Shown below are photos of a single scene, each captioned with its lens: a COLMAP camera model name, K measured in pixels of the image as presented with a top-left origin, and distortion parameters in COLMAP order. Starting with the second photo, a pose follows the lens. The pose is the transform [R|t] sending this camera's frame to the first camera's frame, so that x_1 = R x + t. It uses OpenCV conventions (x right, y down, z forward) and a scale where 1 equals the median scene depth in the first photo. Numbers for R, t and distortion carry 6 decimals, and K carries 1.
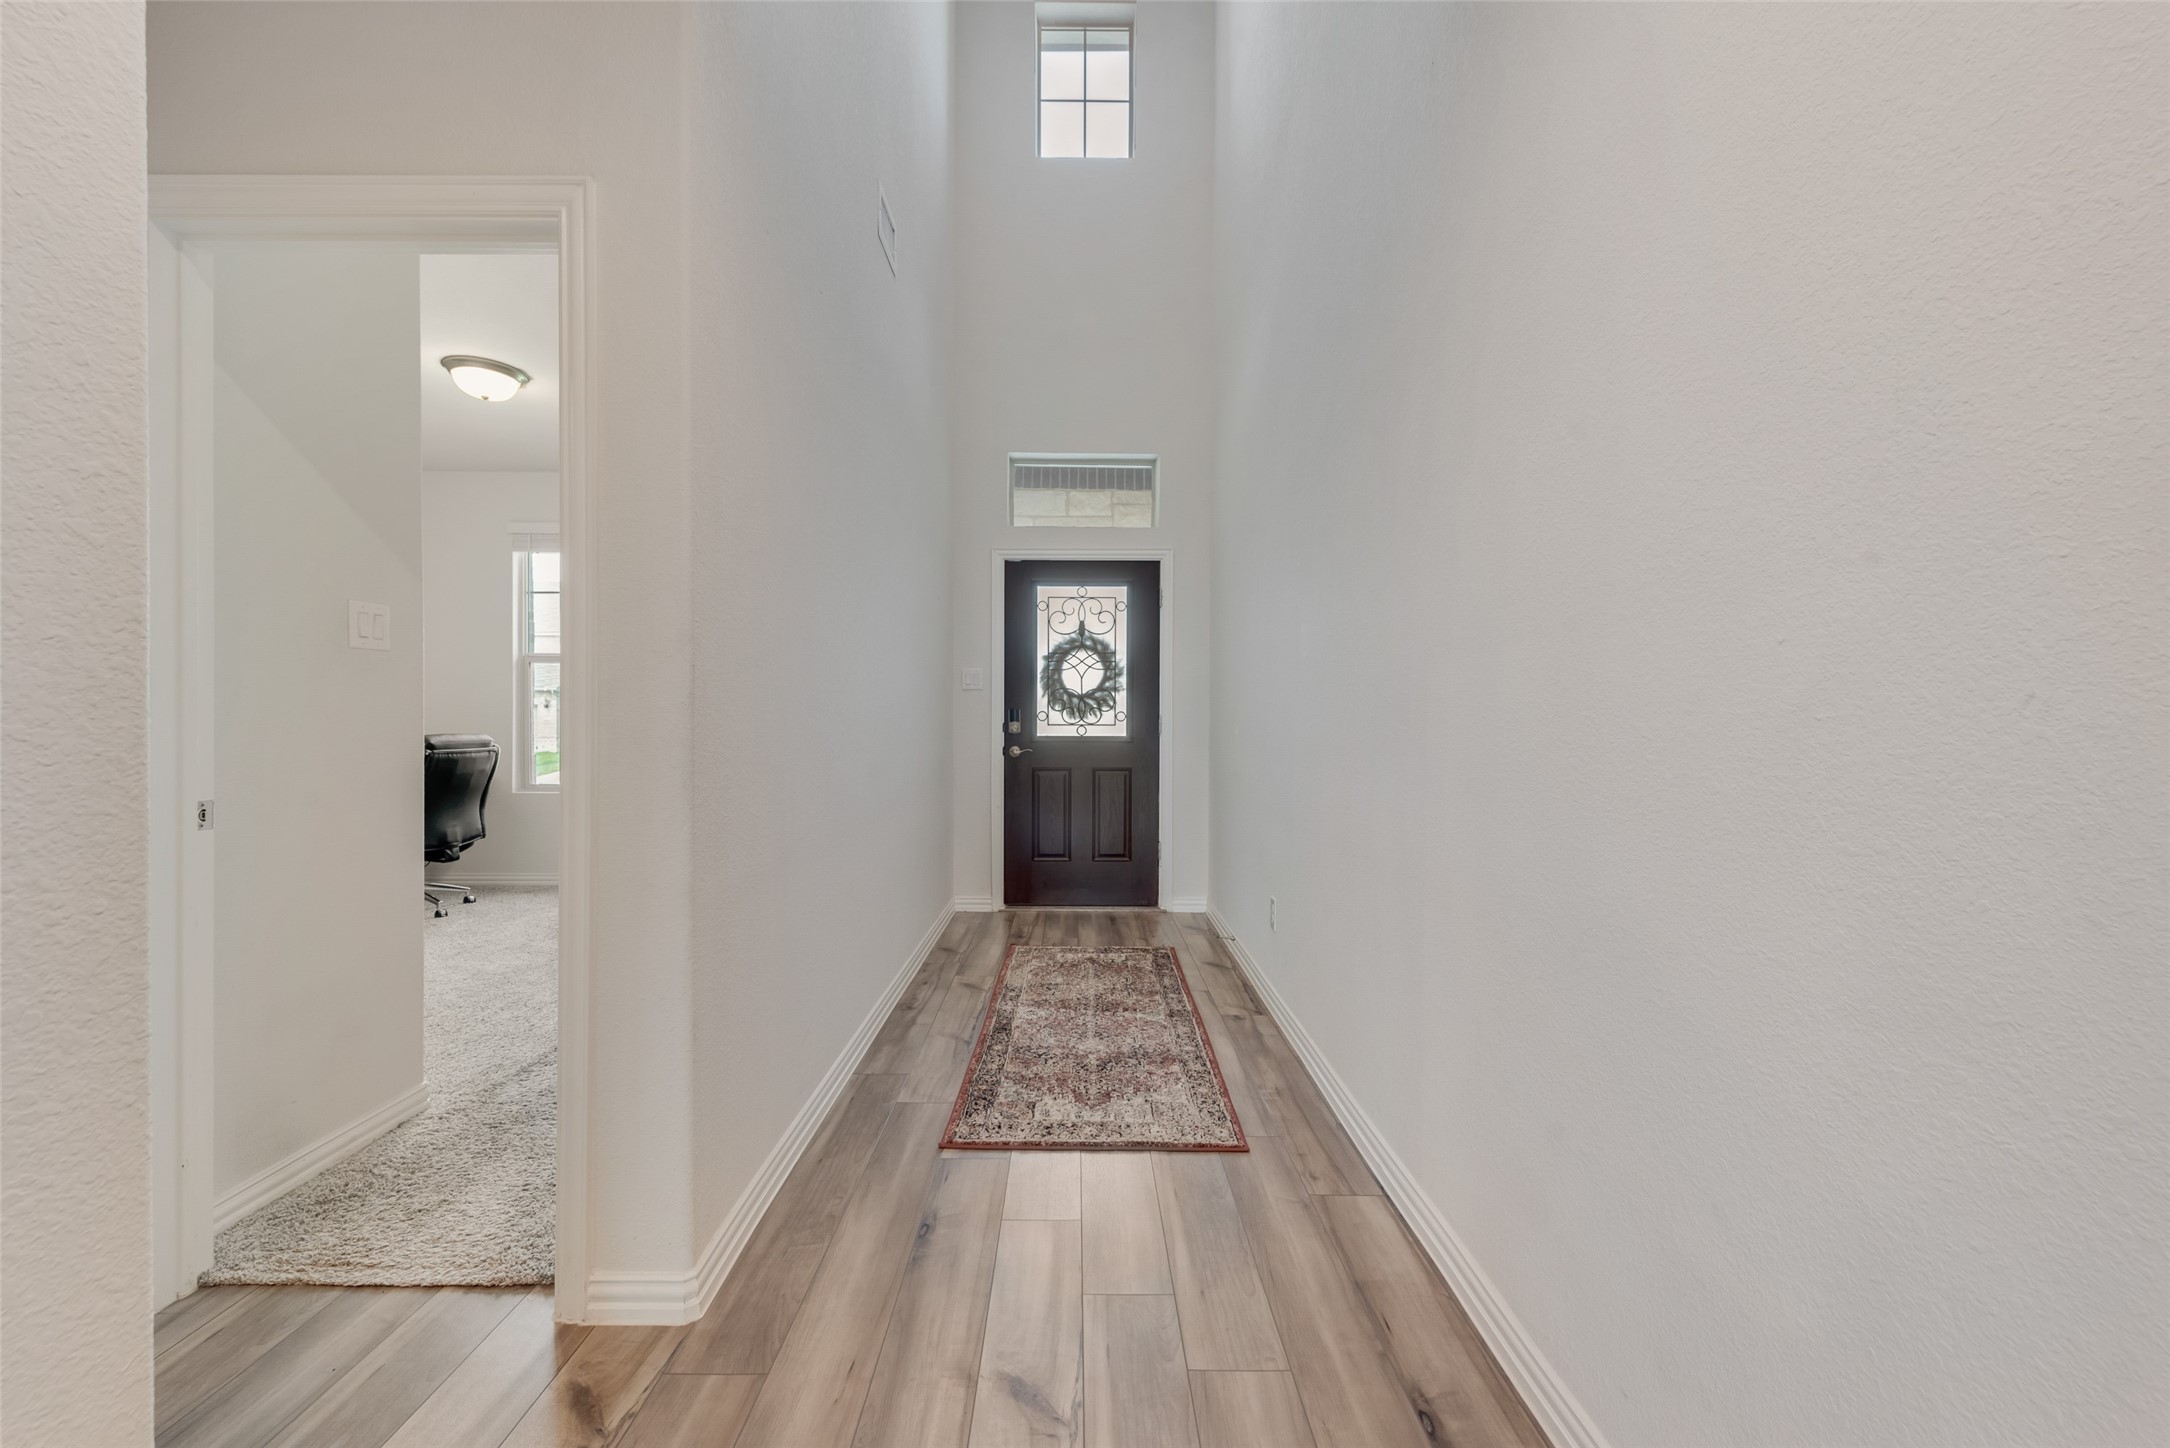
lens RADIAL K [[853.4, 0, 1078.9], [0, 853.4, 727.0], [0, 0, 1]] dist [0.001770, -0.000013]
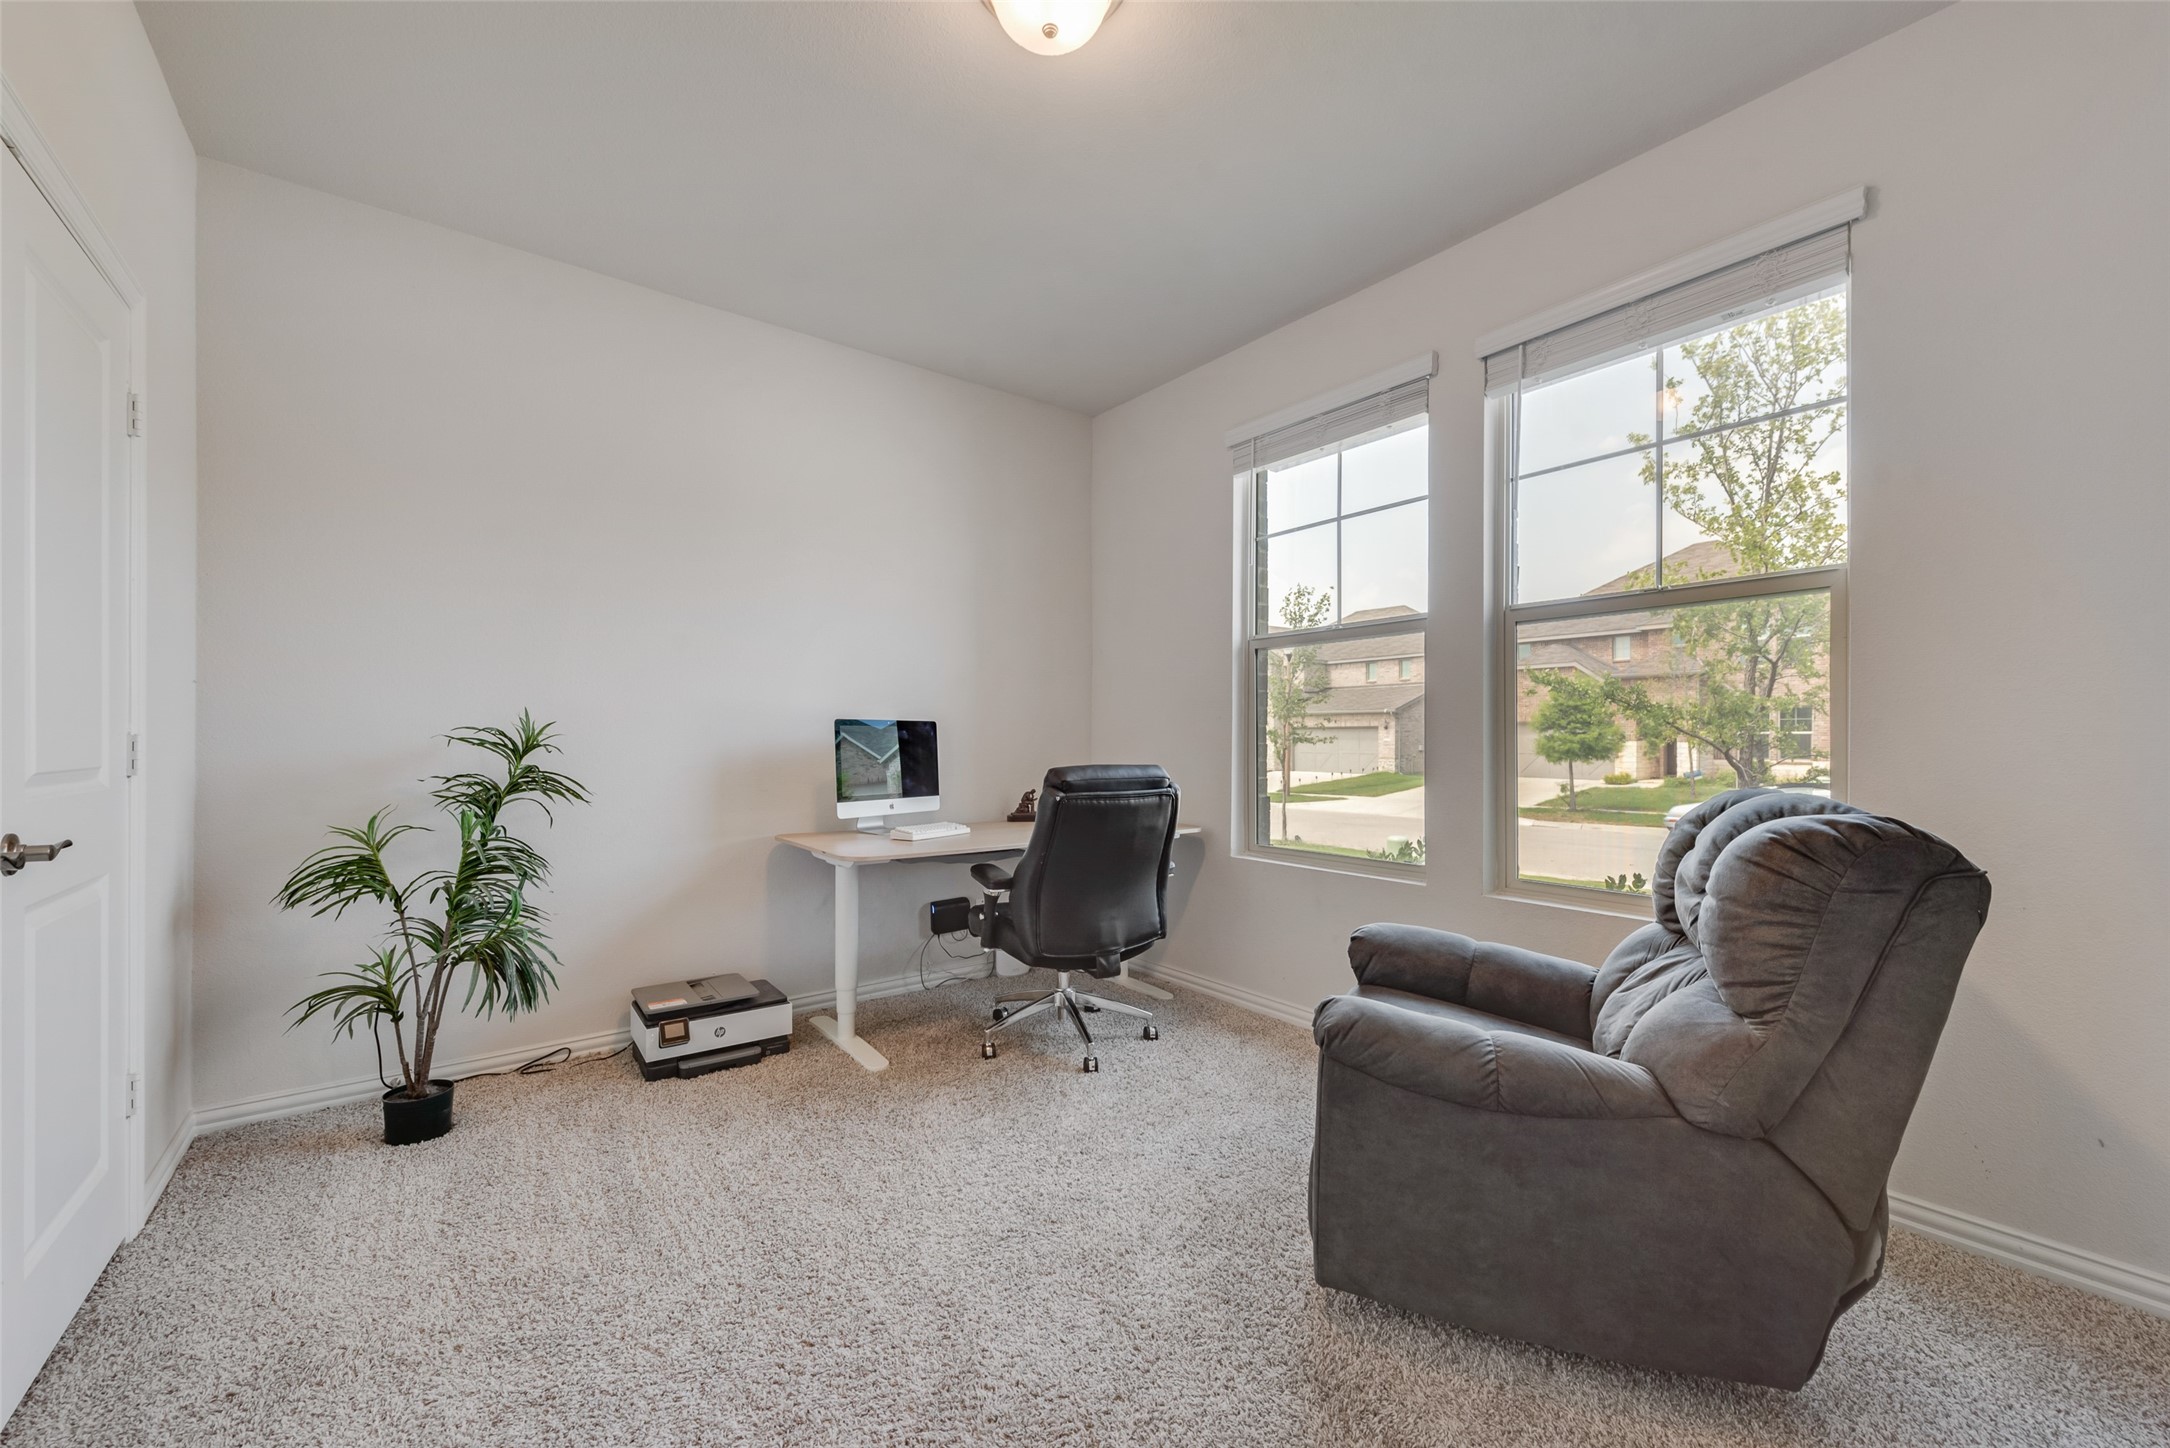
lens RADIAL K [[853.4, 0, 1078.9], [0, 853.4, 727.0], [0, 0, 1]] dist [0.001770, -0.000013]
pose [[0.611651, -0.002875, -0.791122, -0.262156], [-0.017057, 0.999713, -0.016820, -0.007476], [0.790943, 0.023783, 0.611427, 0.591603]]
